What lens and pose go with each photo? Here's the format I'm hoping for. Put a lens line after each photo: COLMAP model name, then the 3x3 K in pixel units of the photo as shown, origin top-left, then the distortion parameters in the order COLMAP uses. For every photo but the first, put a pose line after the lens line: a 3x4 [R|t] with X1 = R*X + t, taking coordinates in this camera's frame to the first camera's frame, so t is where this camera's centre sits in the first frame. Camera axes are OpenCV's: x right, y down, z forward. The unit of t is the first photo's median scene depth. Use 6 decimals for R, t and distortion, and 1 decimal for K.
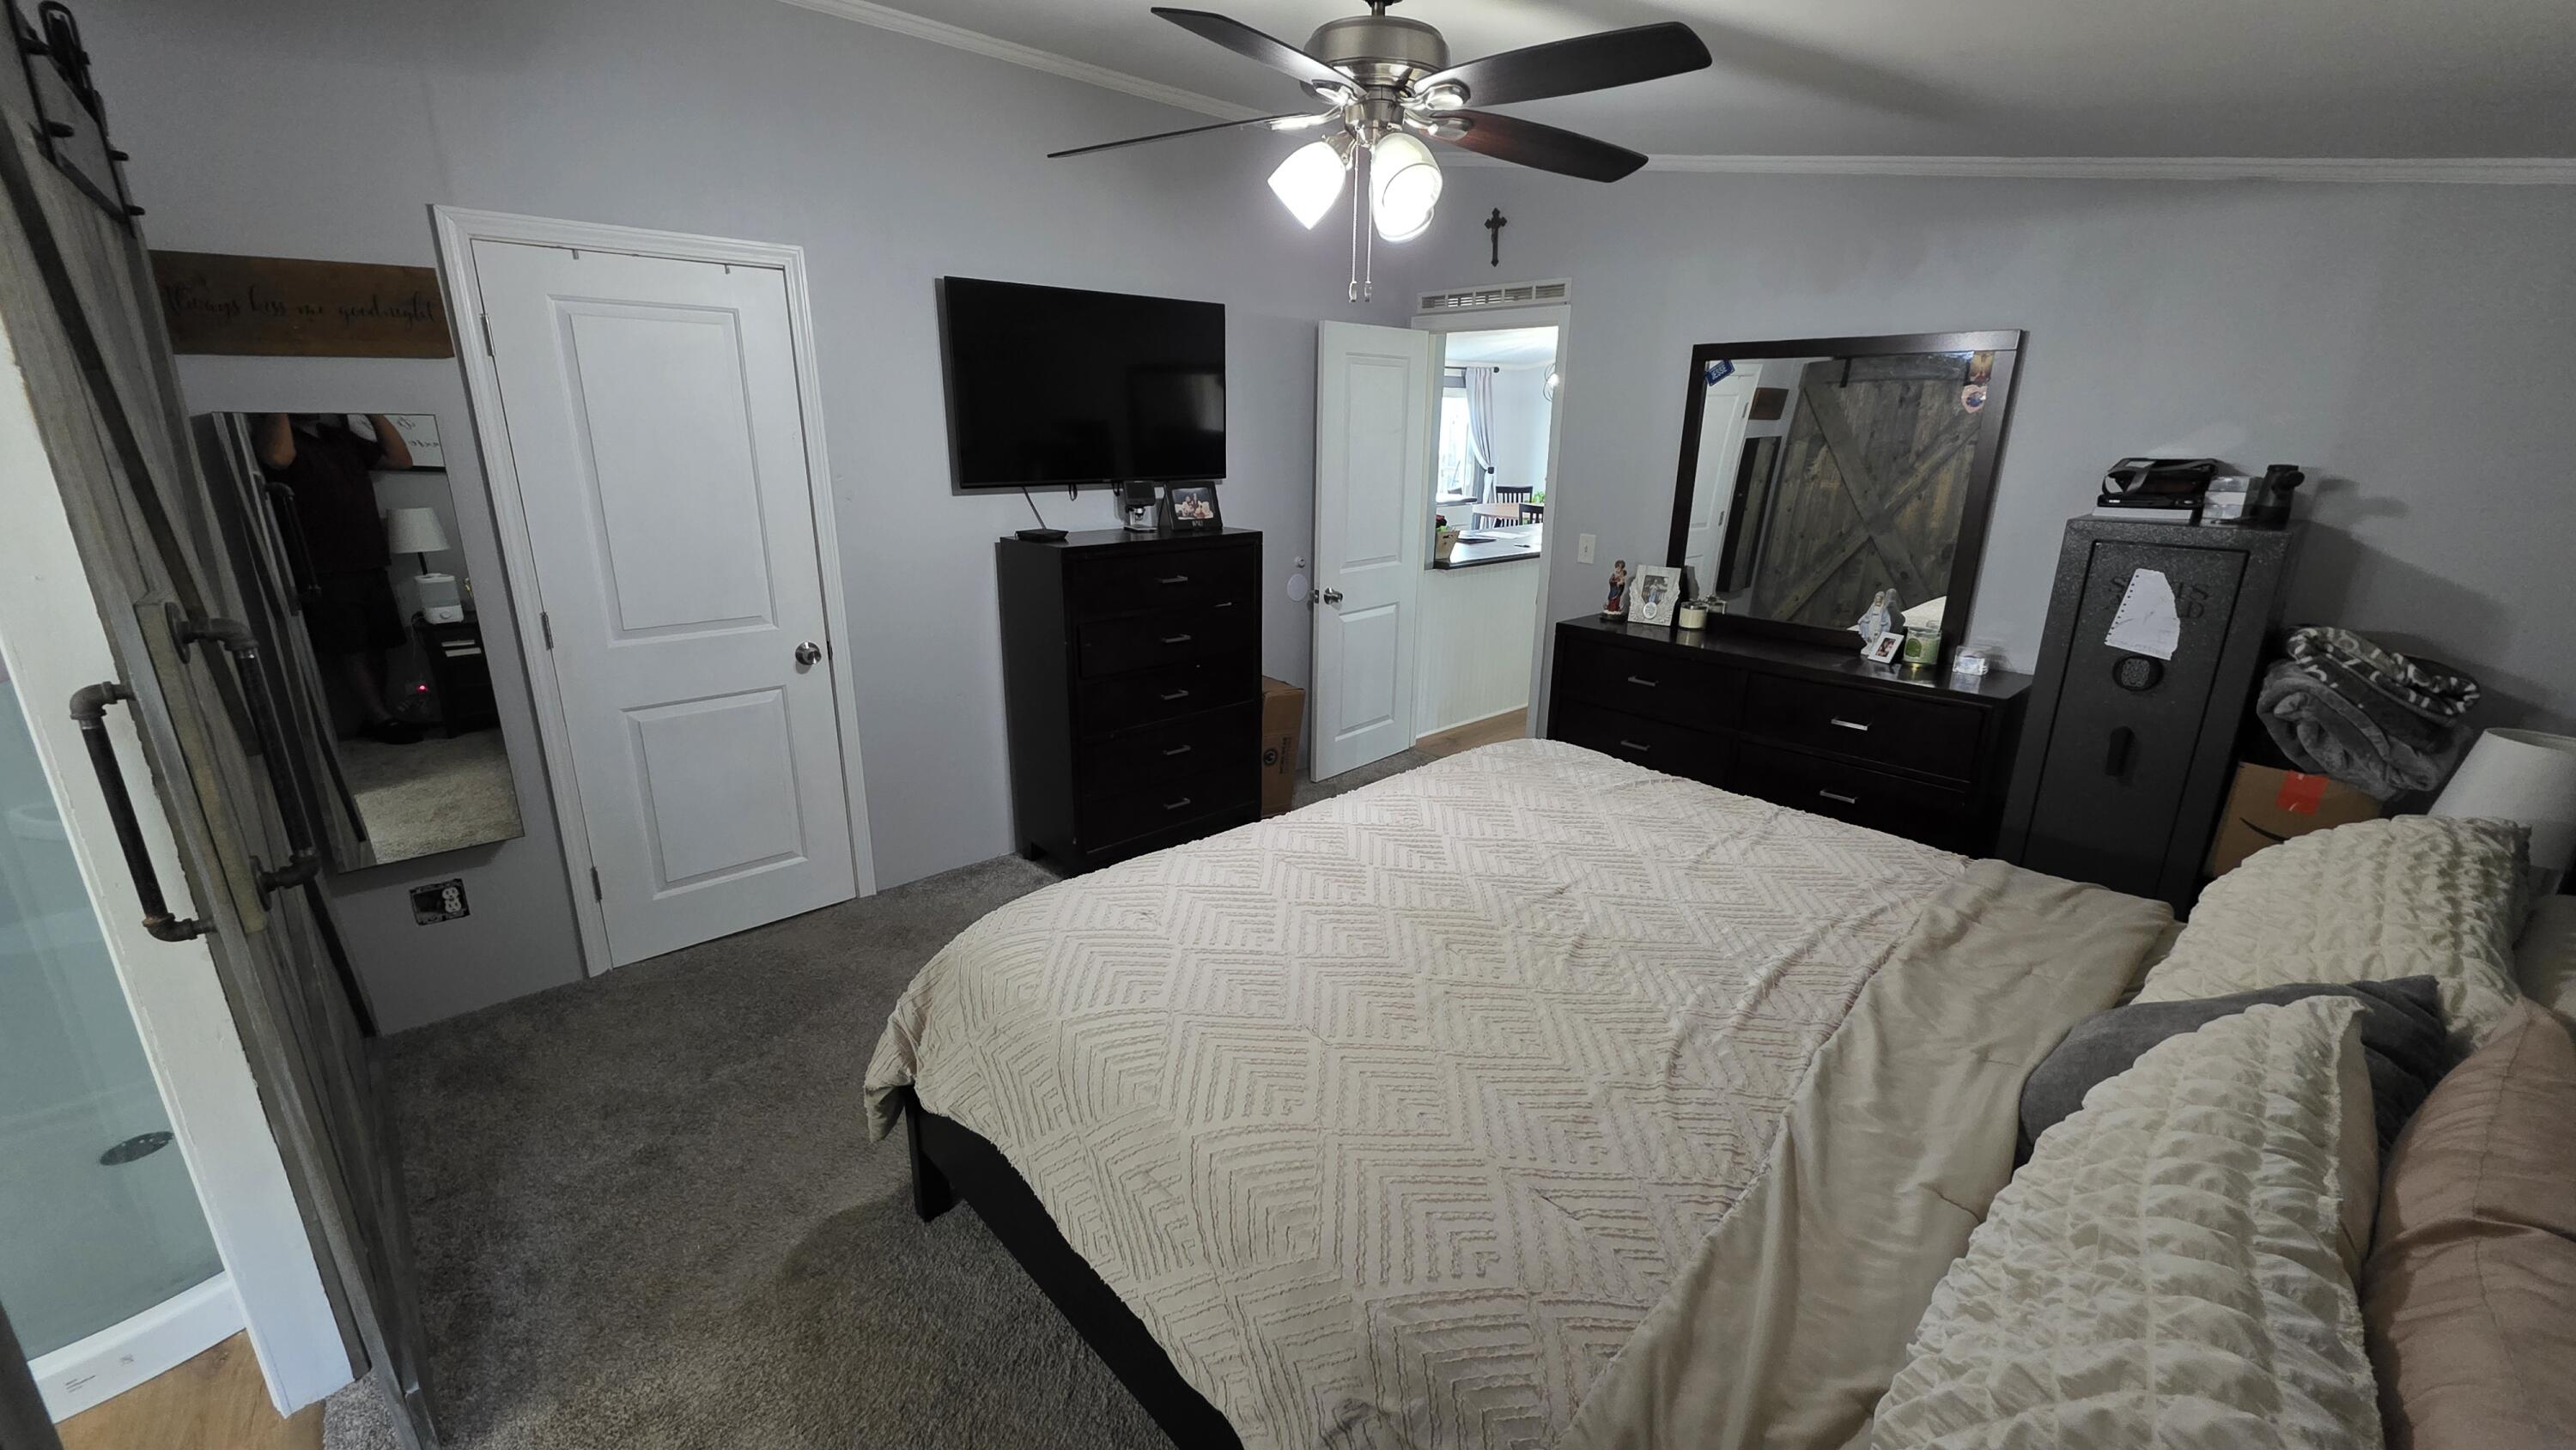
lens RADIAL K [[1023.1, 0, 1284.1], [0, 1023.1, 720.0], [0, 0, 1]] dist [0.002542, -0.000413]
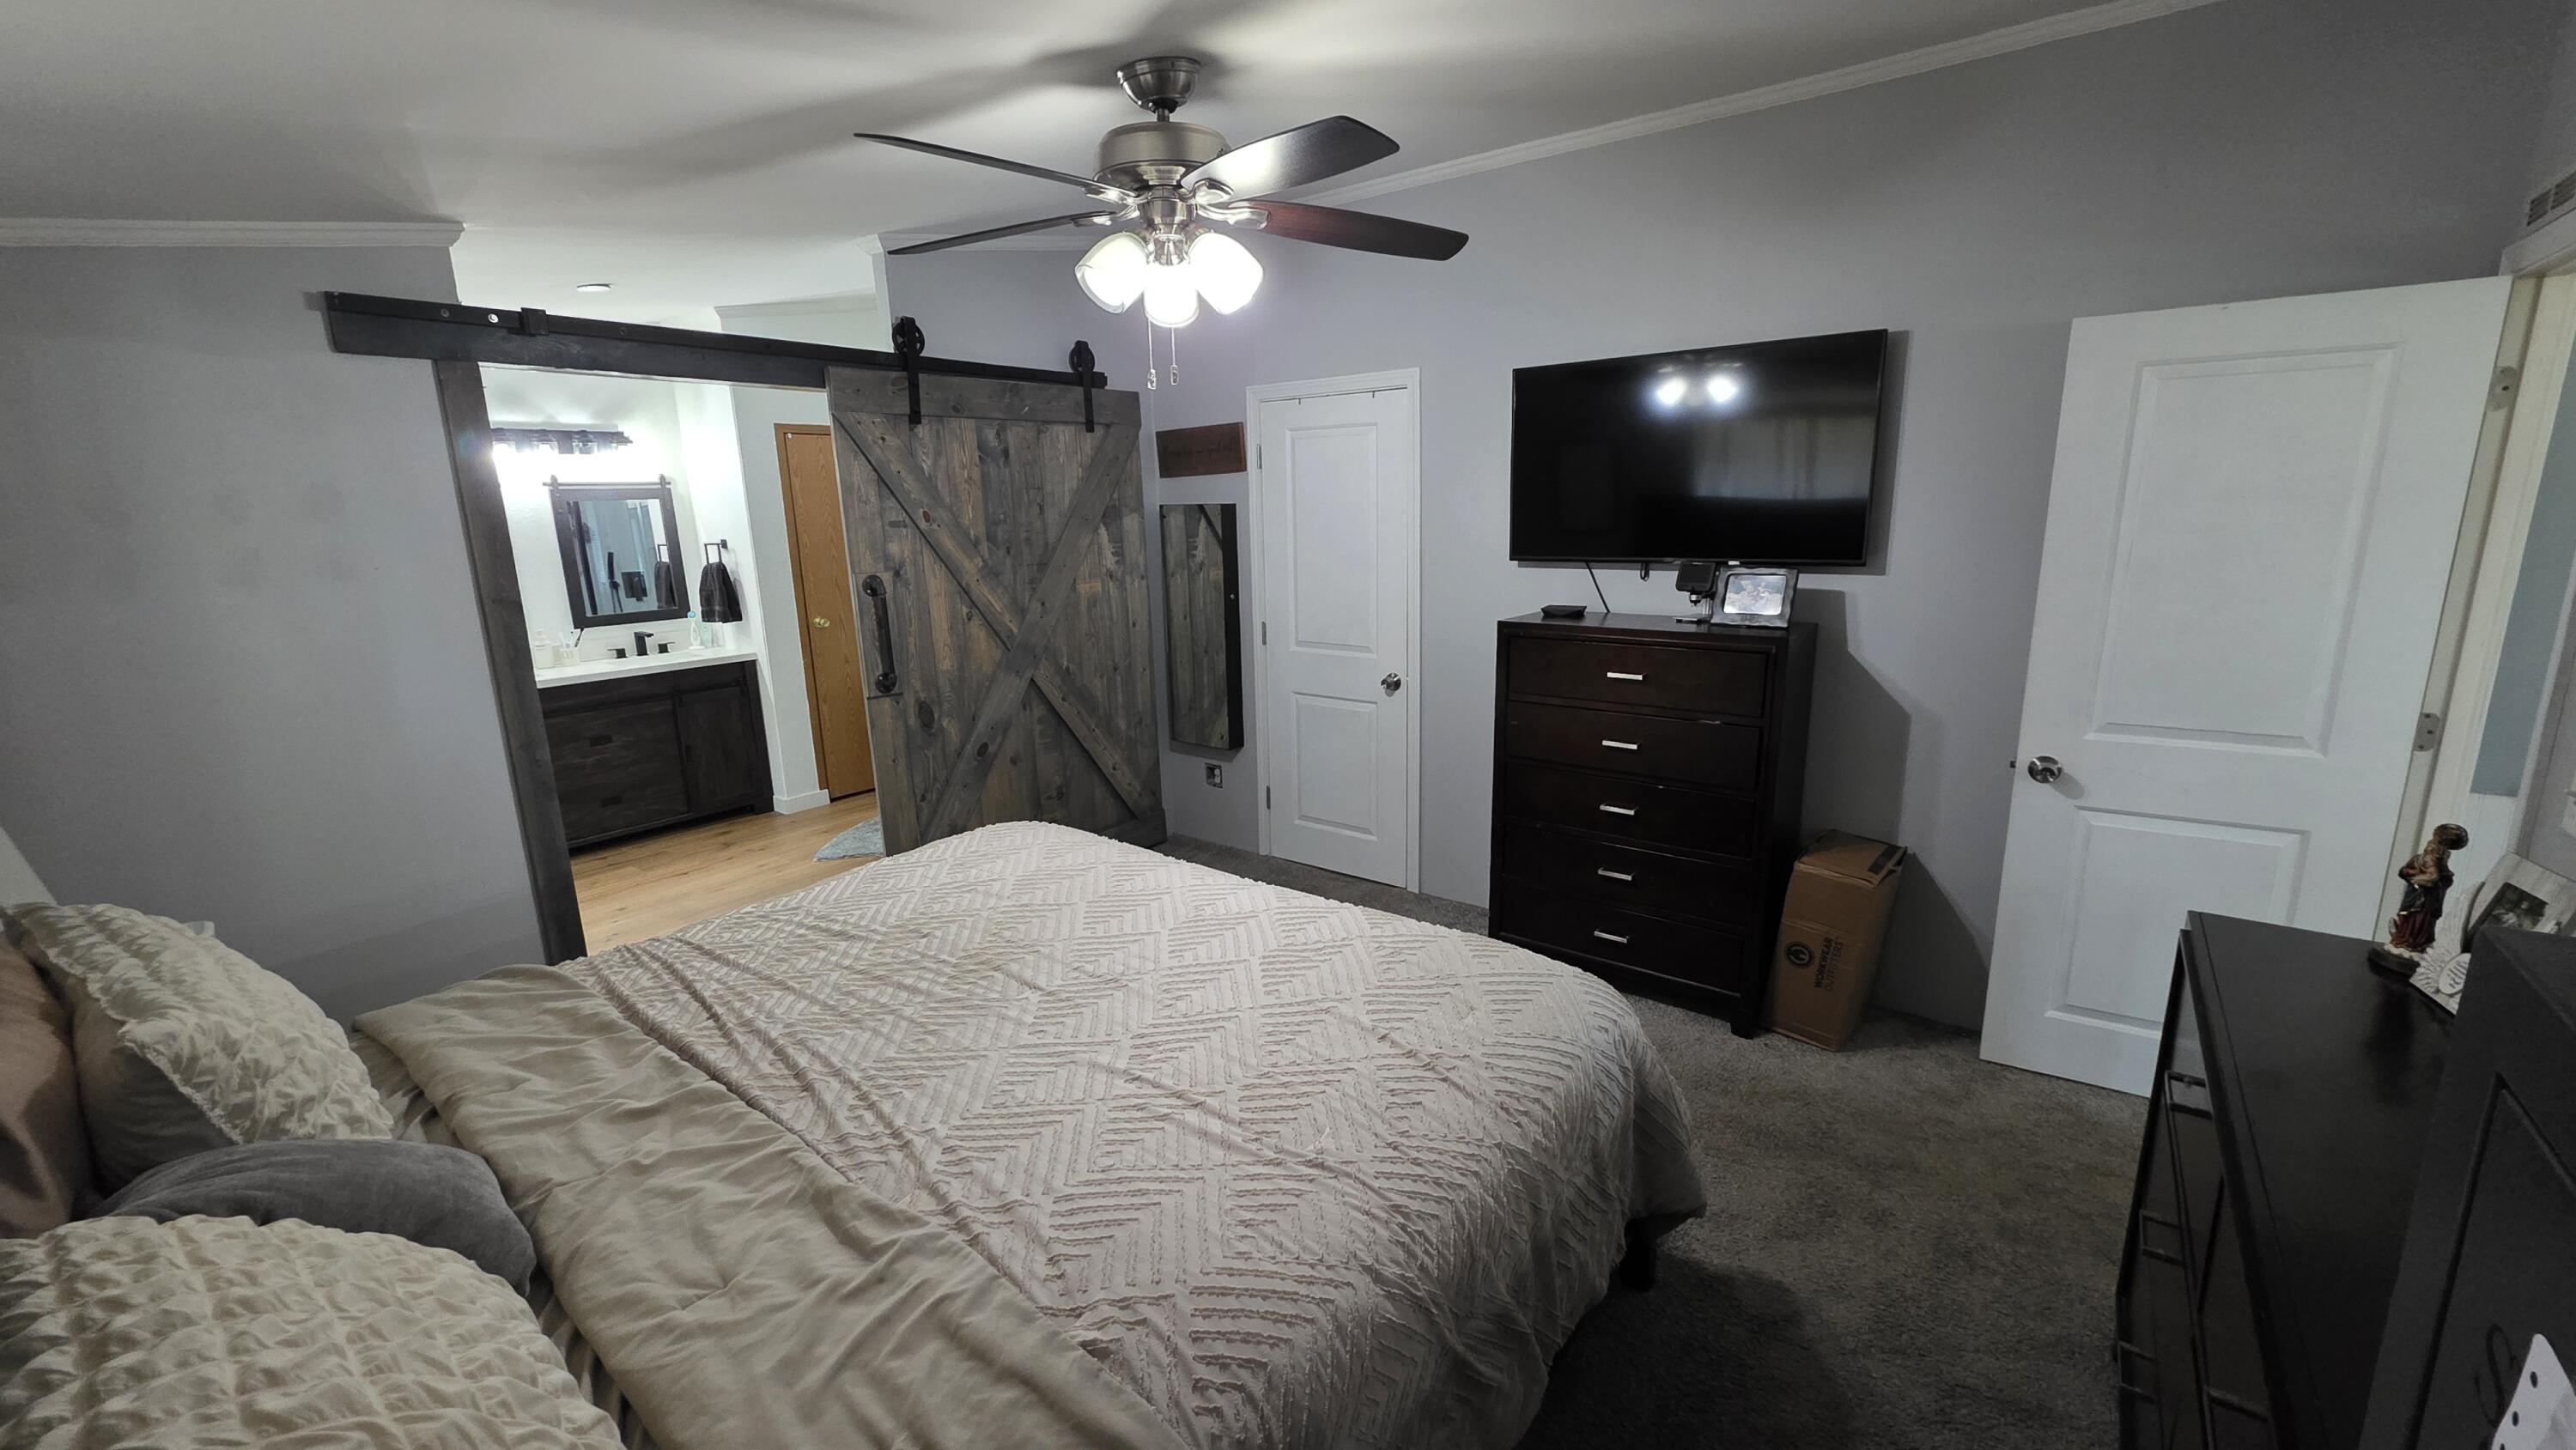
lens RADIAL K [[1023.1, 0, 1275.4], [0, 1023.1, 718.6], [0, 0, 1]] dist [0.002542, -0.000413]
pose [[0.161010, 0.184738, -0.969509, 0.738455], [-0.261889, 0.955108, 0.138501, -0.156636], [0.951572, 0.231604, 0.202163, 0.605172]]
